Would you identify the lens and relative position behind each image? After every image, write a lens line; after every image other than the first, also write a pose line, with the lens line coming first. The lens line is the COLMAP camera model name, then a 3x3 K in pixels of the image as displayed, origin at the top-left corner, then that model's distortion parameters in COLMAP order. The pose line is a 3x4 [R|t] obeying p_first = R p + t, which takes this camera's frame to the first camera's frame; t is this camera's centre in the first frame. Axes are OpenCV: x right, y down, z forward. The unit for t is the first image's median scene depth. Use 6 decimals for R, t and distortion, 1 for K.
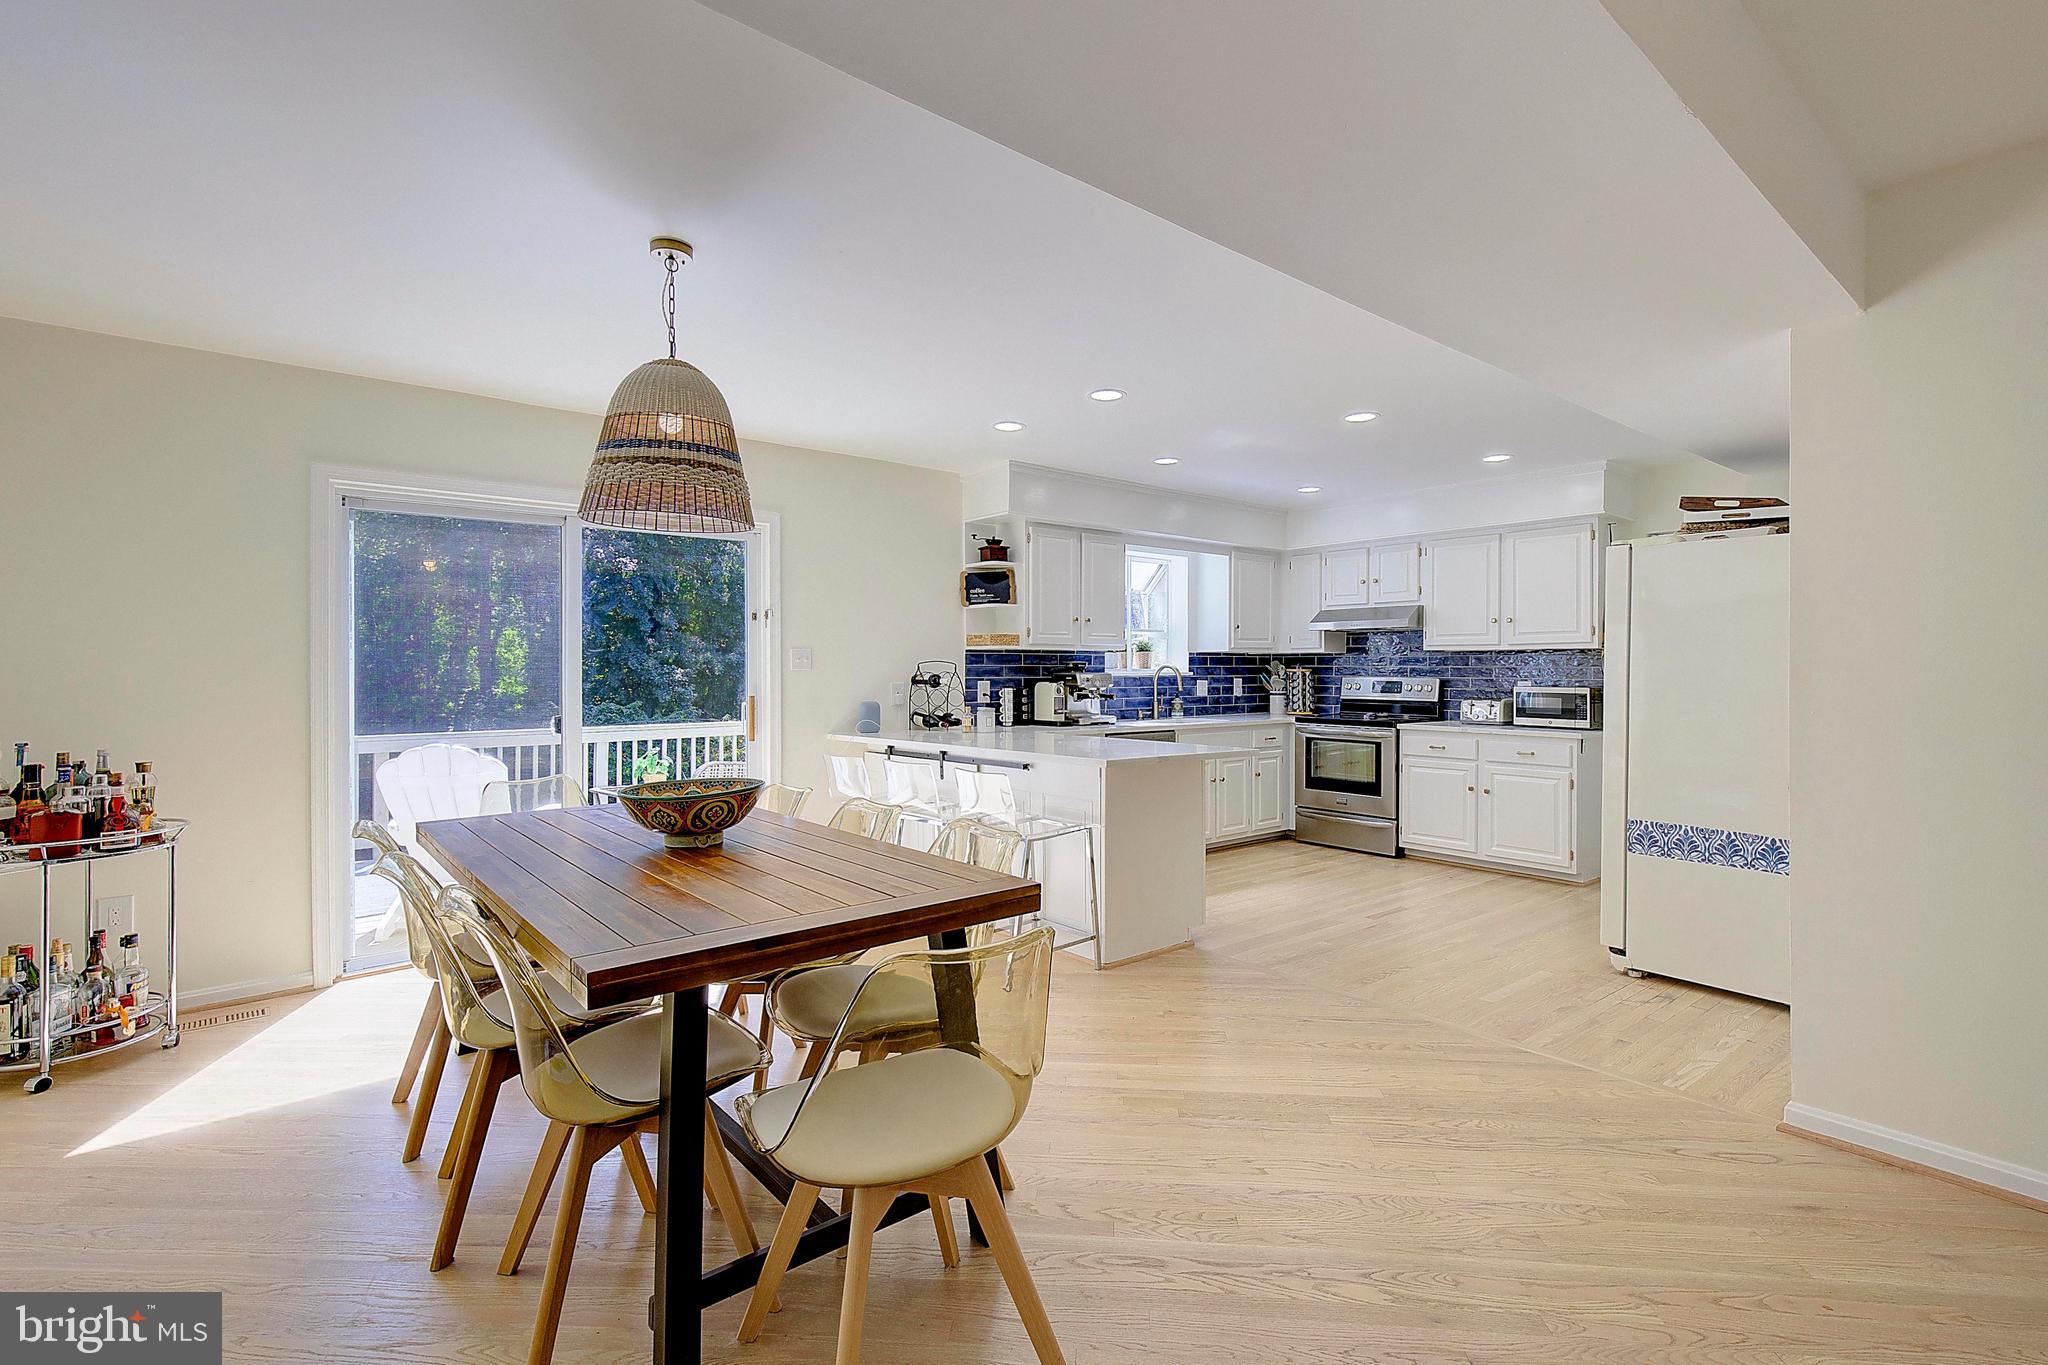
lens RADIAL K [[946.0, 0, 1034.7], [0, 946.0, 675.3], [0, 0, 1]] dist [0.003739, 0.001030]
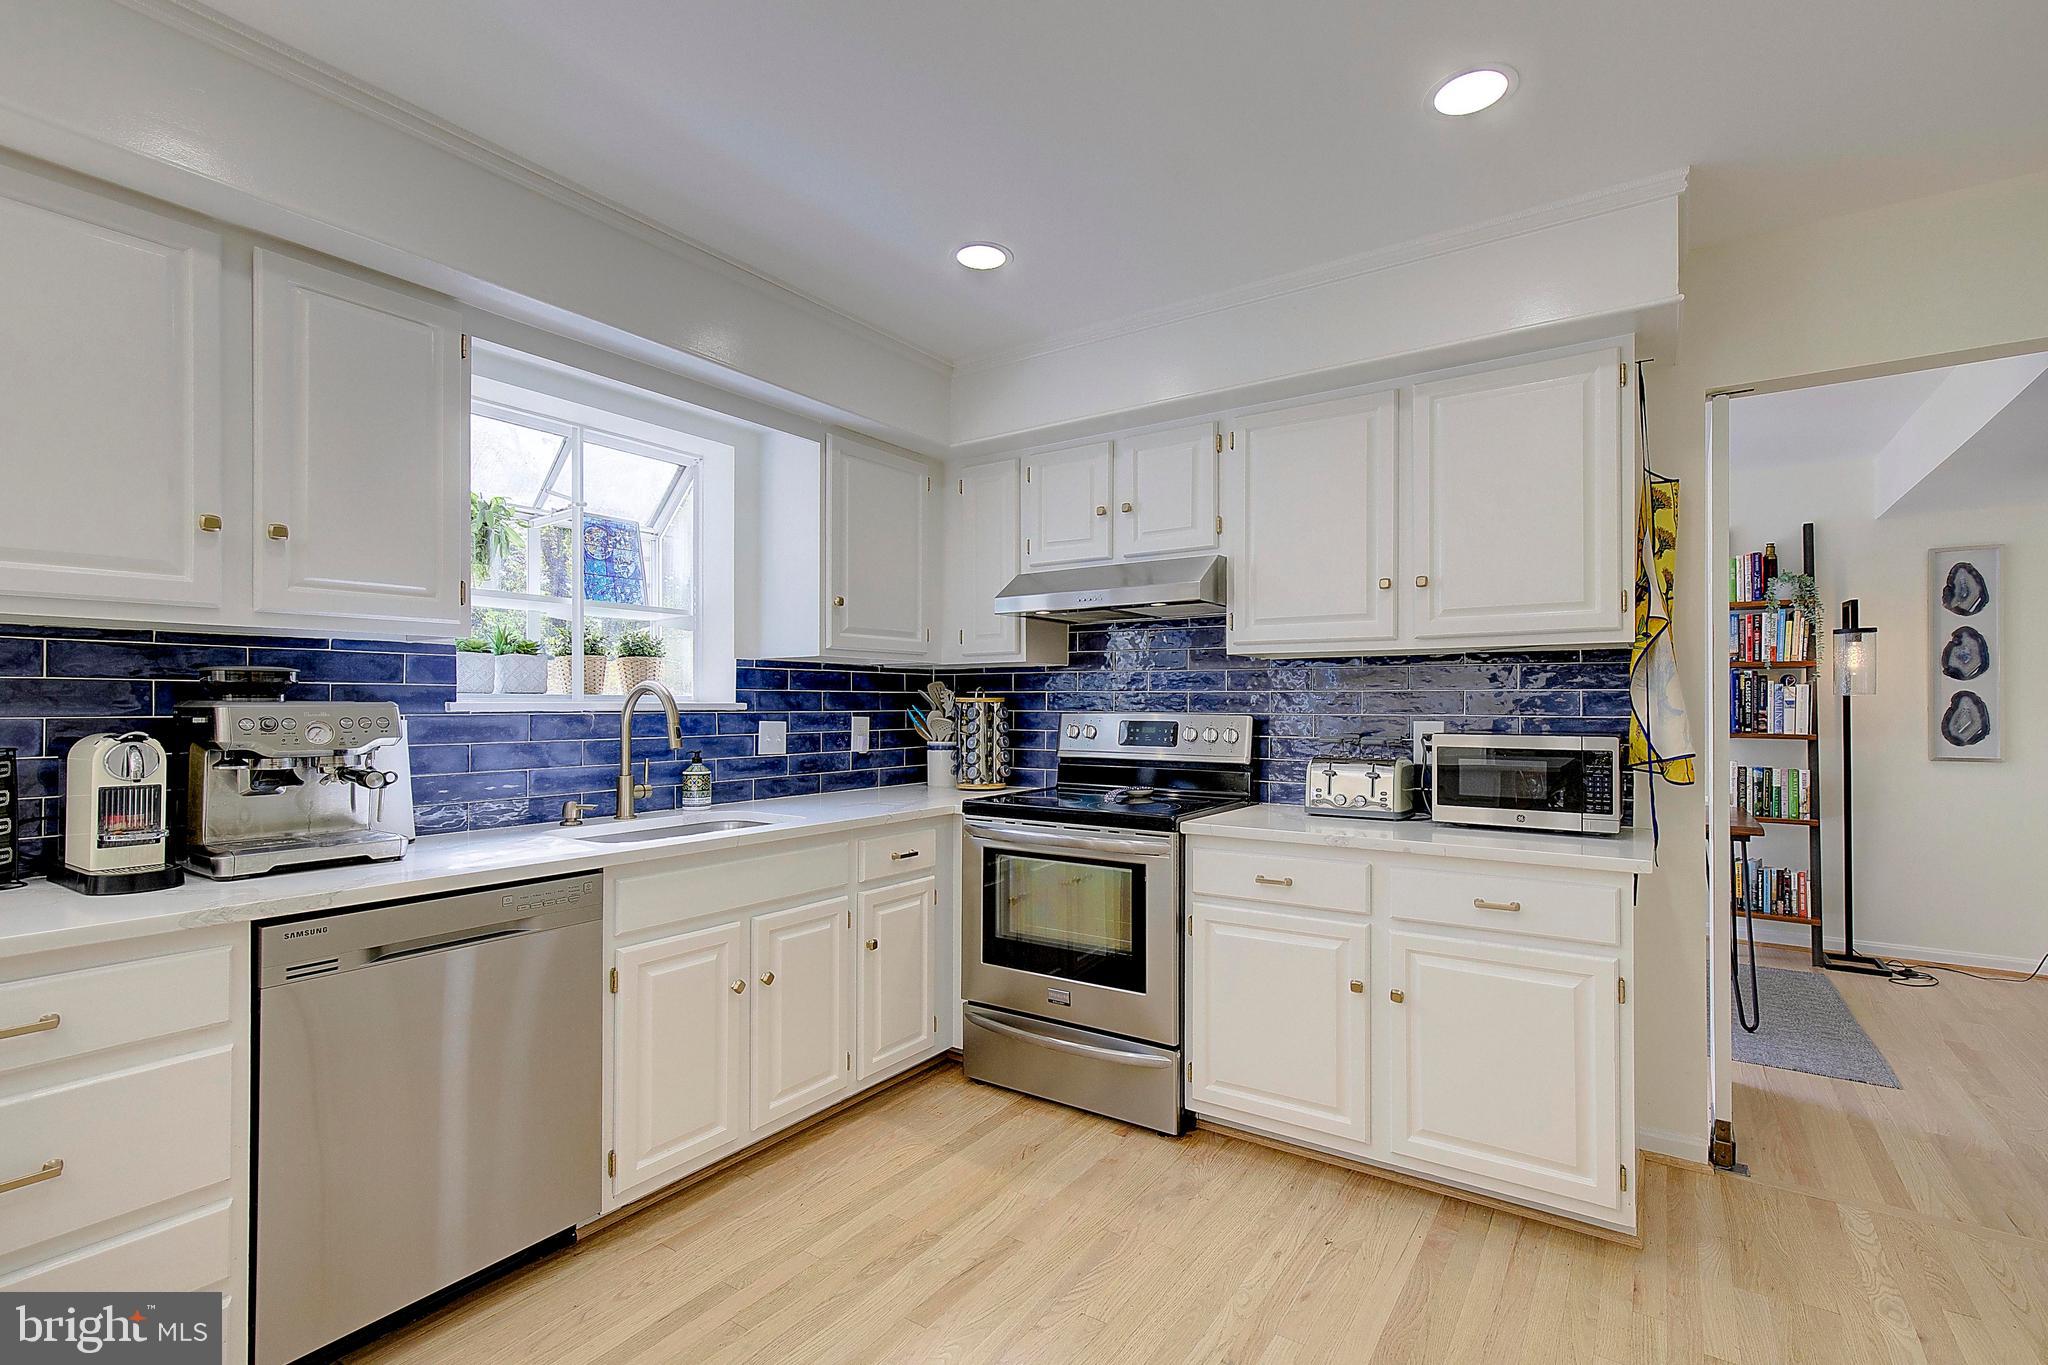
lens RADIAL K [[930.0, 0, 1039.2], [0, 930.0, 693.3], [0, 0, 1]] dist [0.000816, 0.000213]
pose [[0.961182, 0.003436, 0.275895, 0.191279], [0.001843, 0.999820, -0.018872, 0.000611], [-0.275910, 0.018648, 0.961002, 0.570590]]
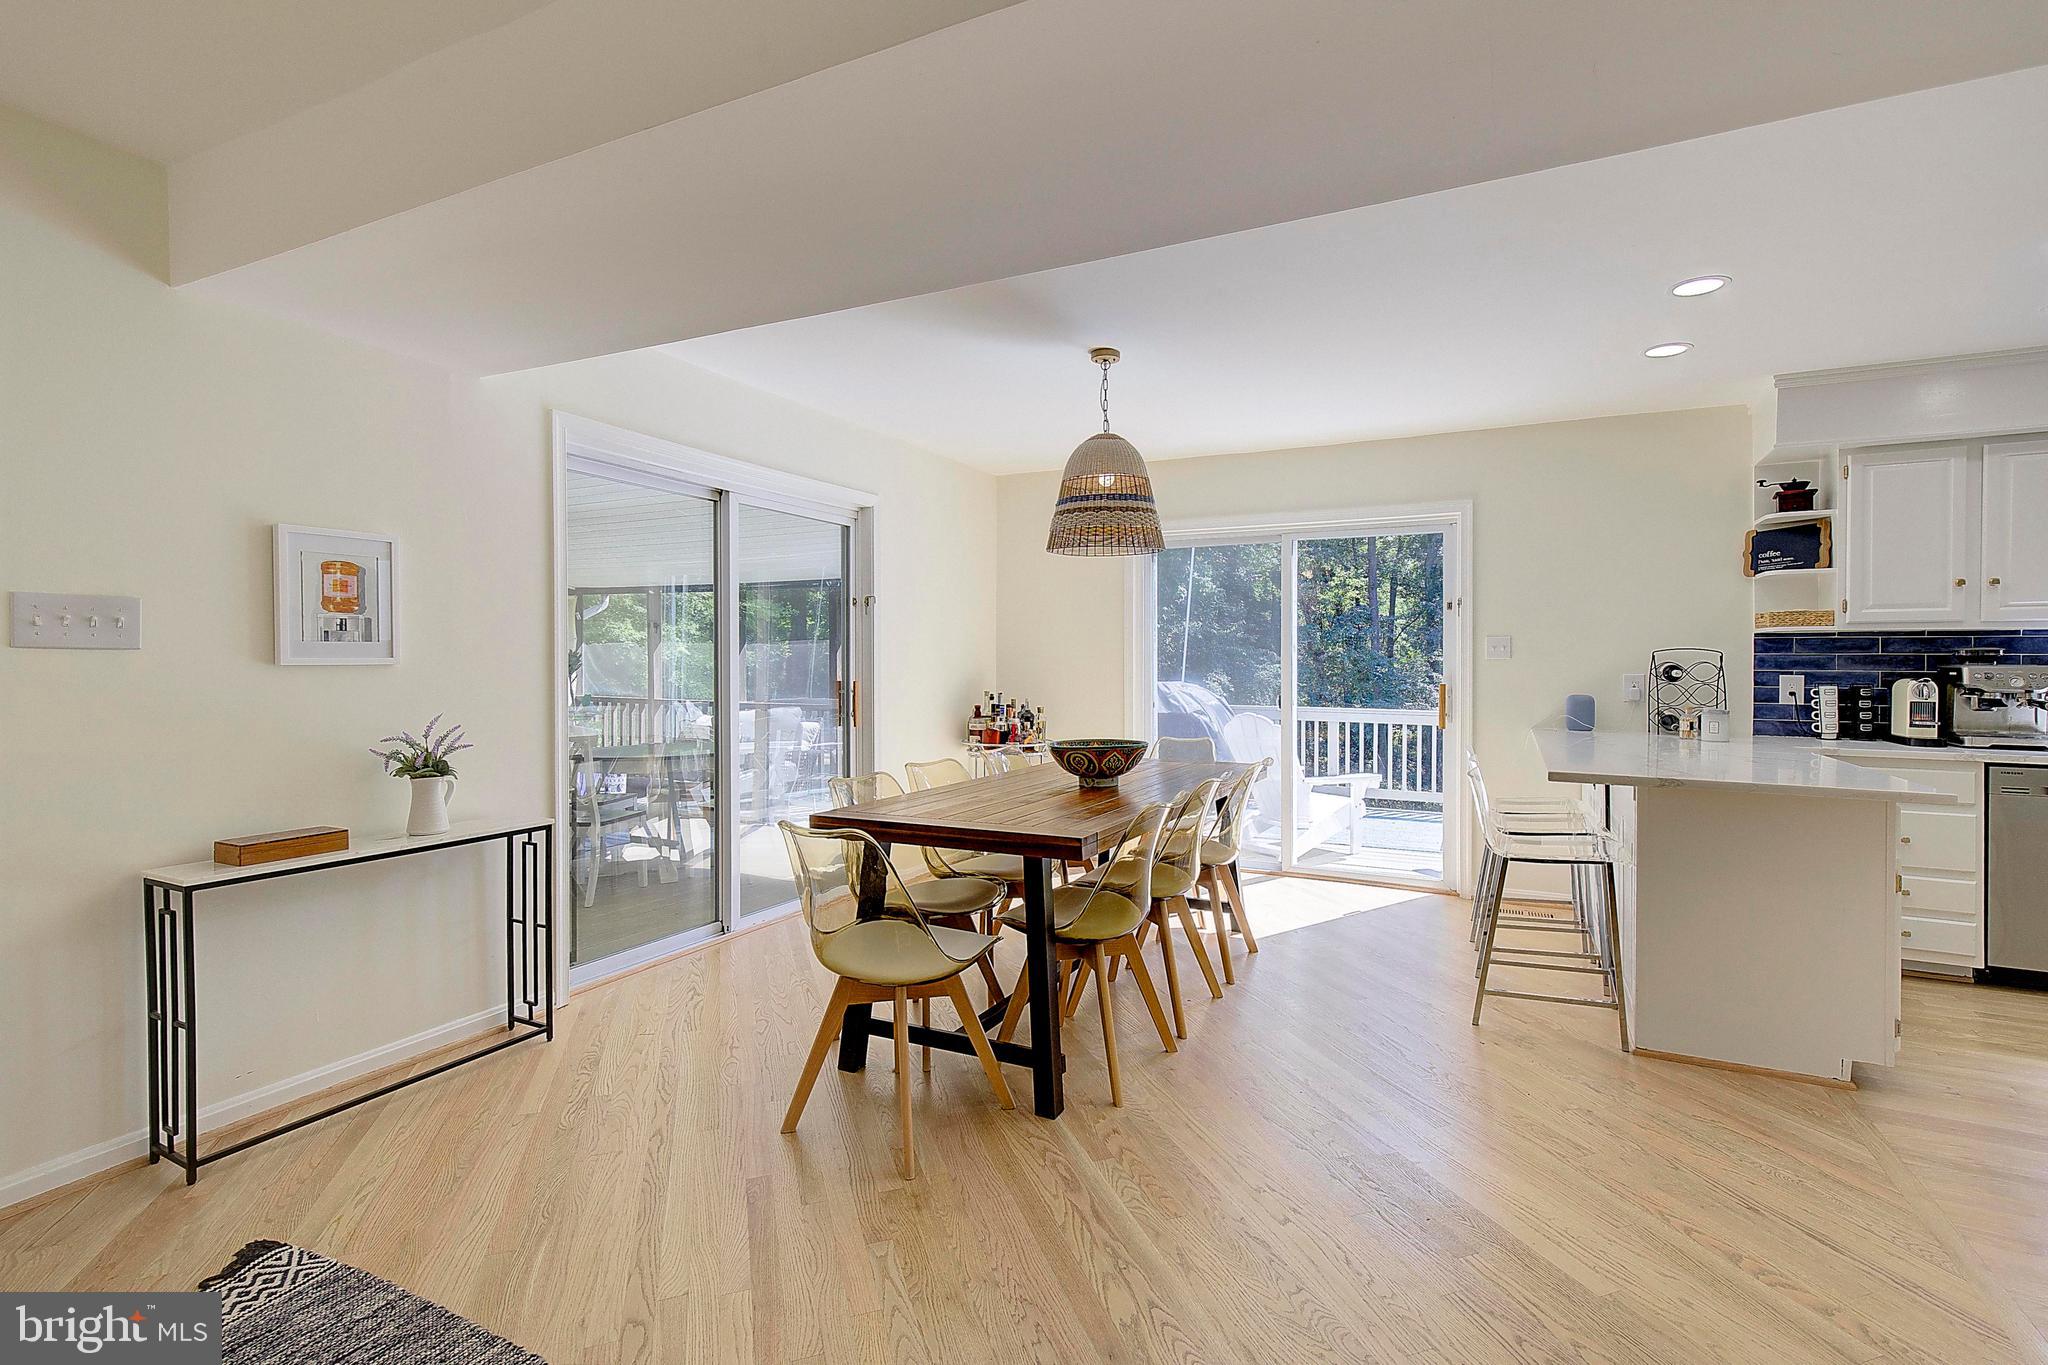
lens RADIAL K [[946.0, 0, 1034.7], [0, 946.0, 675.3], [0, 0, 1]] dist [0.003739, 0.001030]
pose [[0.404882, 0.016779, -0.914215, 0.336946], [-0.004366, 0.999856, 0.016418, -0.003146], [0.914359, -0.002656, 0.404897, 0.147499]]
